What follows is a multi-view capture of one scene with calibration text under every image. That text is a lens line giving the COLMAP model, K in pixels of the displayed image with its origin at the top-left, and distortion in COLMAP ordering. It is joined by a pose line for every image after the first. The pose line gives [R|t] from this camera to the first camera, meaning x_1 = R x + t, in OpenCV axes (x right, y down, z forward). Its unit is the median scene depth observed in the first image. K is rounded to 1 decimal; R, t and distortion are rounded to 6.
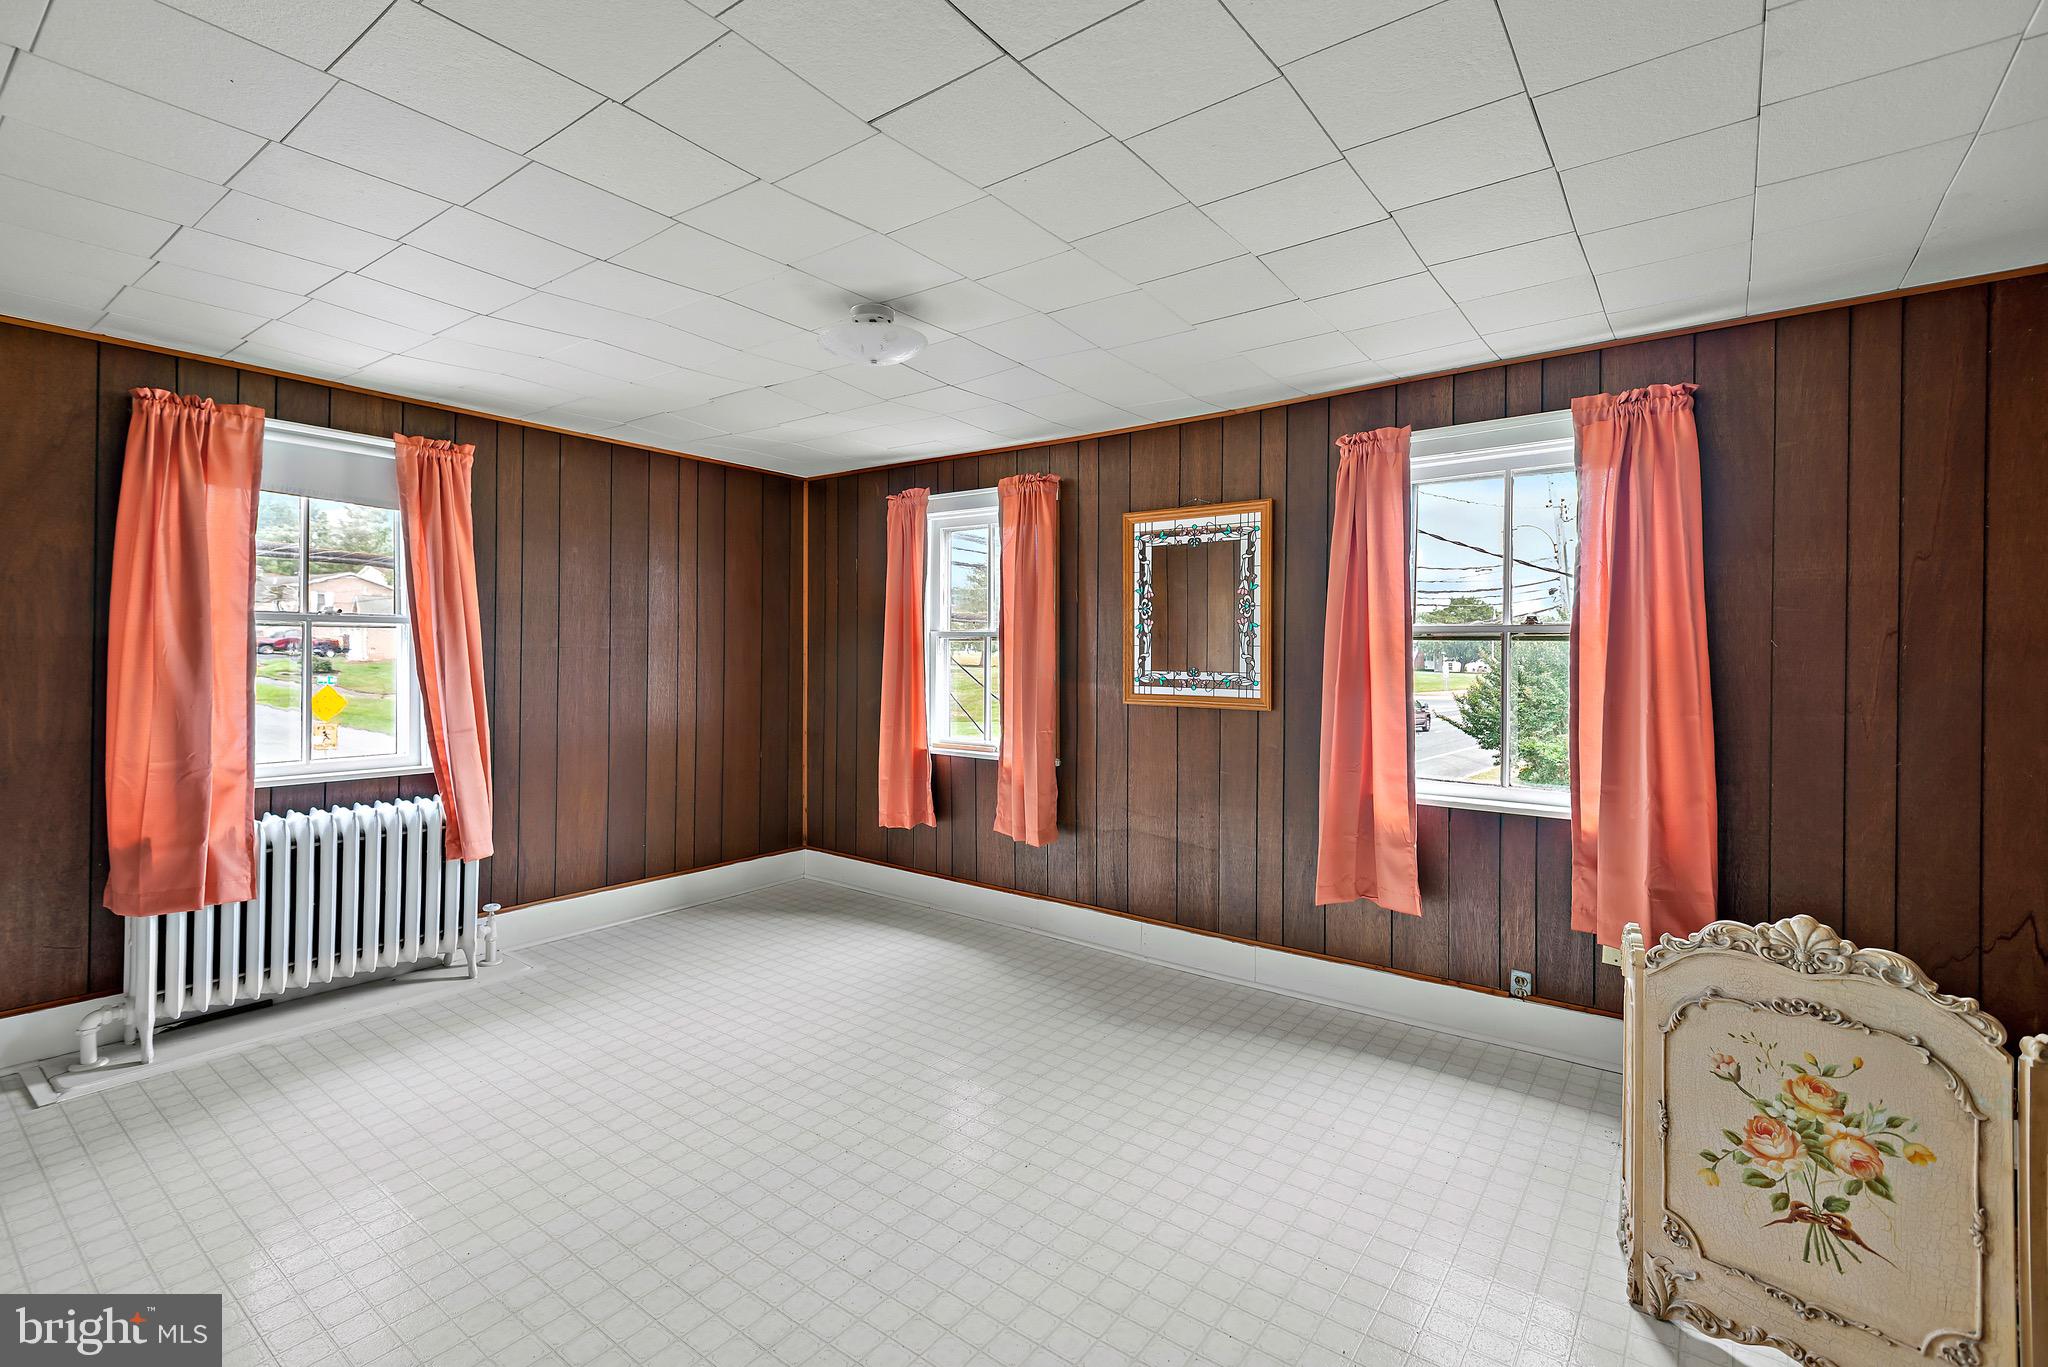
lens RADIAL K [[916.0, 0, 1024.4], [0, 916.0, 644.3], [0, 0, 1]] dist [0.024940, -0.010674]
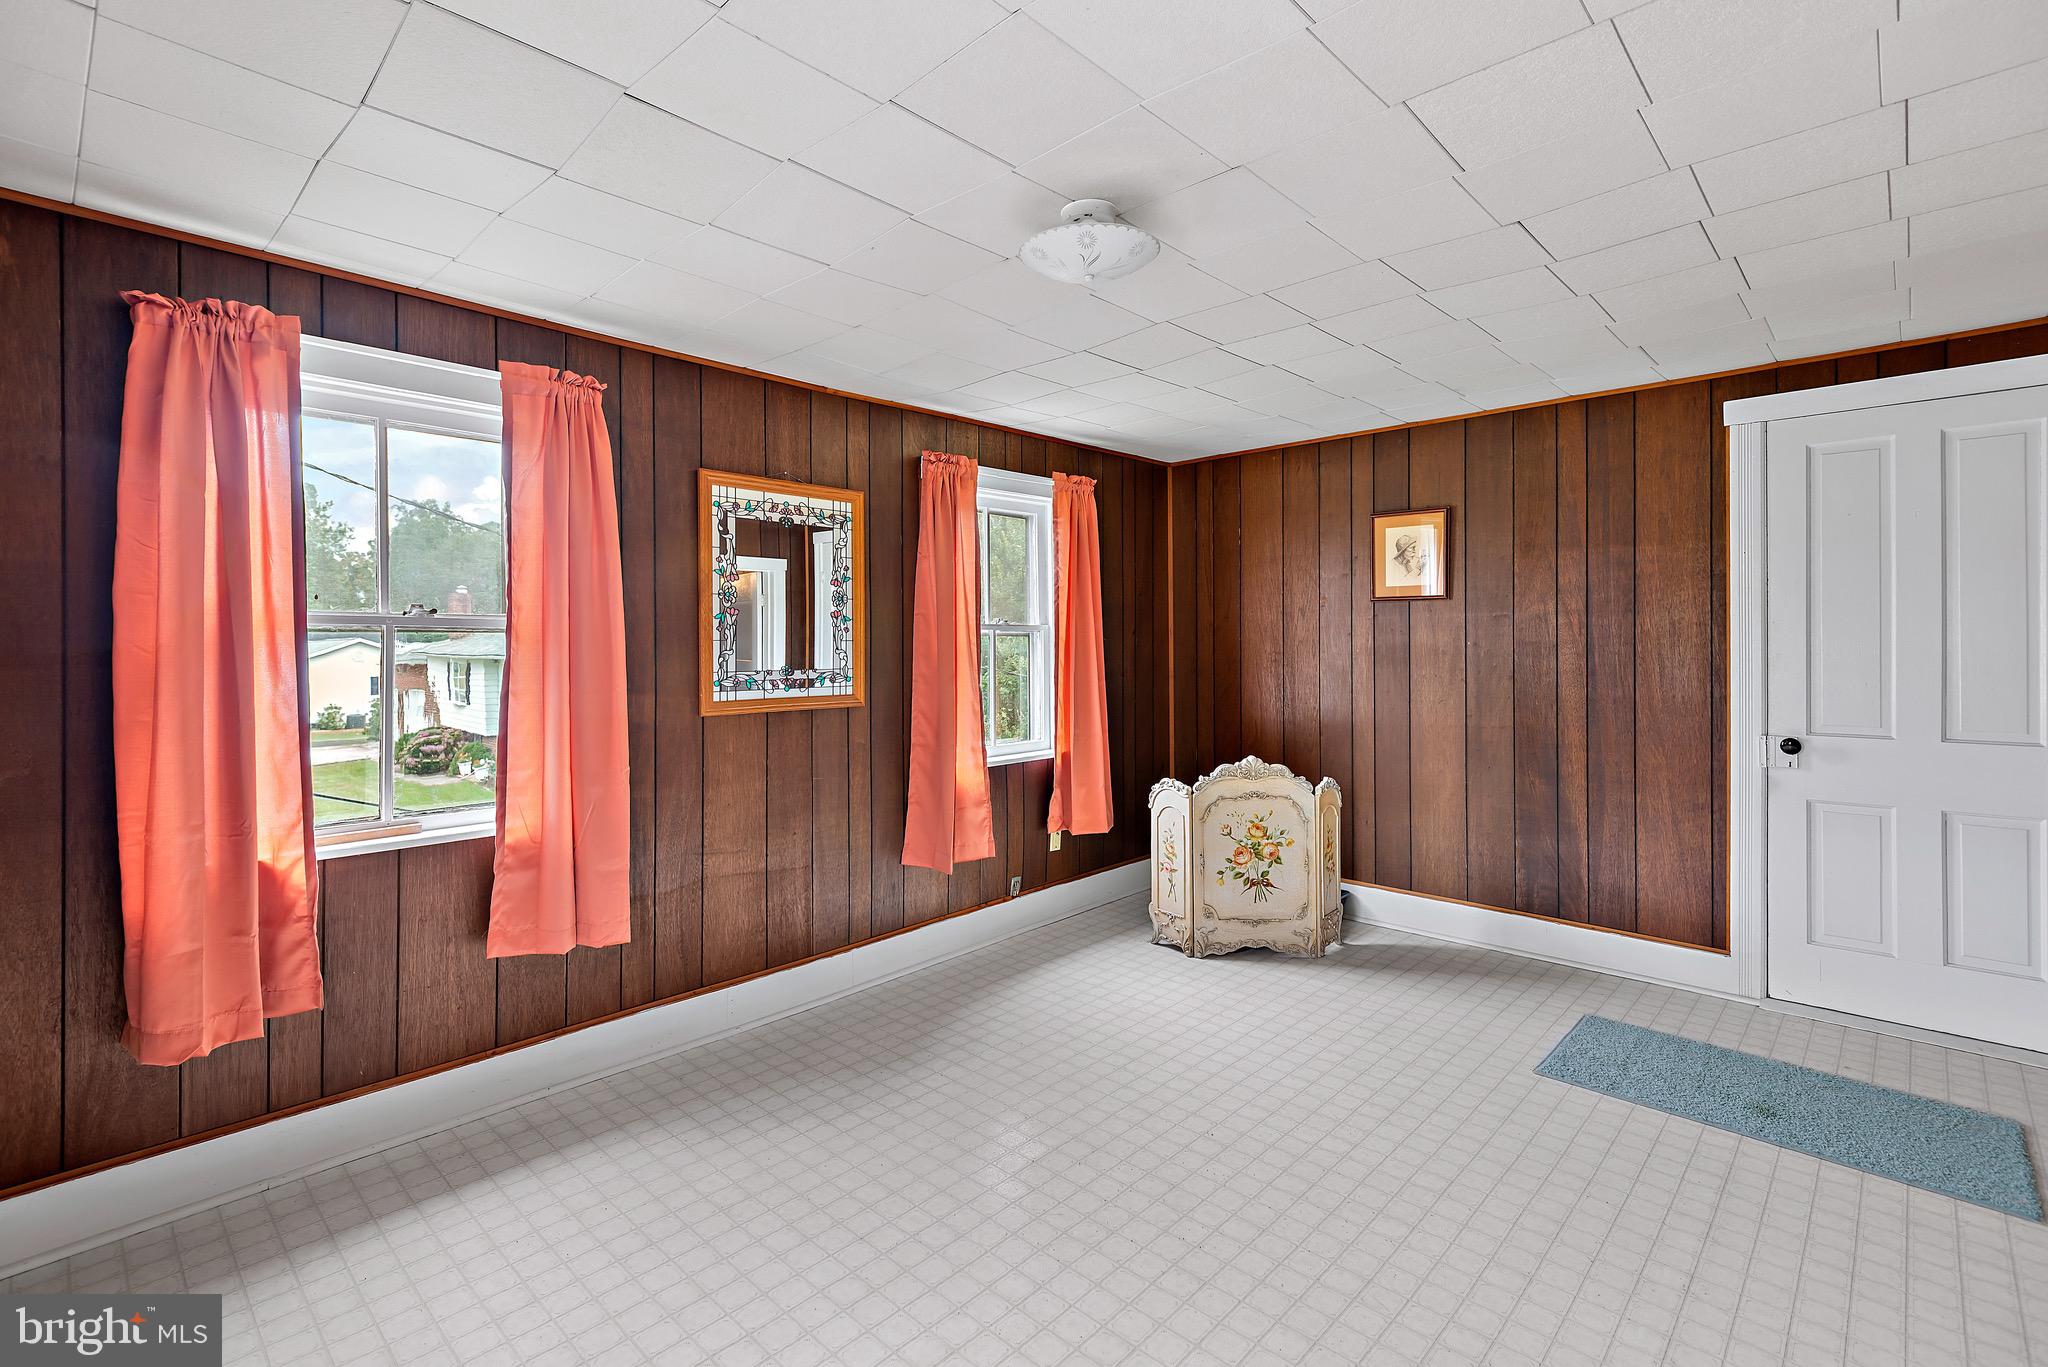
lens RADIAL K [[916.0, 0, 1027.0], [0, 916.0, 641.6], [0, 0, 1]] dist [0.024940, -0.010674]
pose [[0.113222, -0.003937, 0.993562, -0.662115], [0.000974, 0.999992, 0.003852, -0.000458], [-0.993569, 0.000532, 0.113225, 0.678489]]
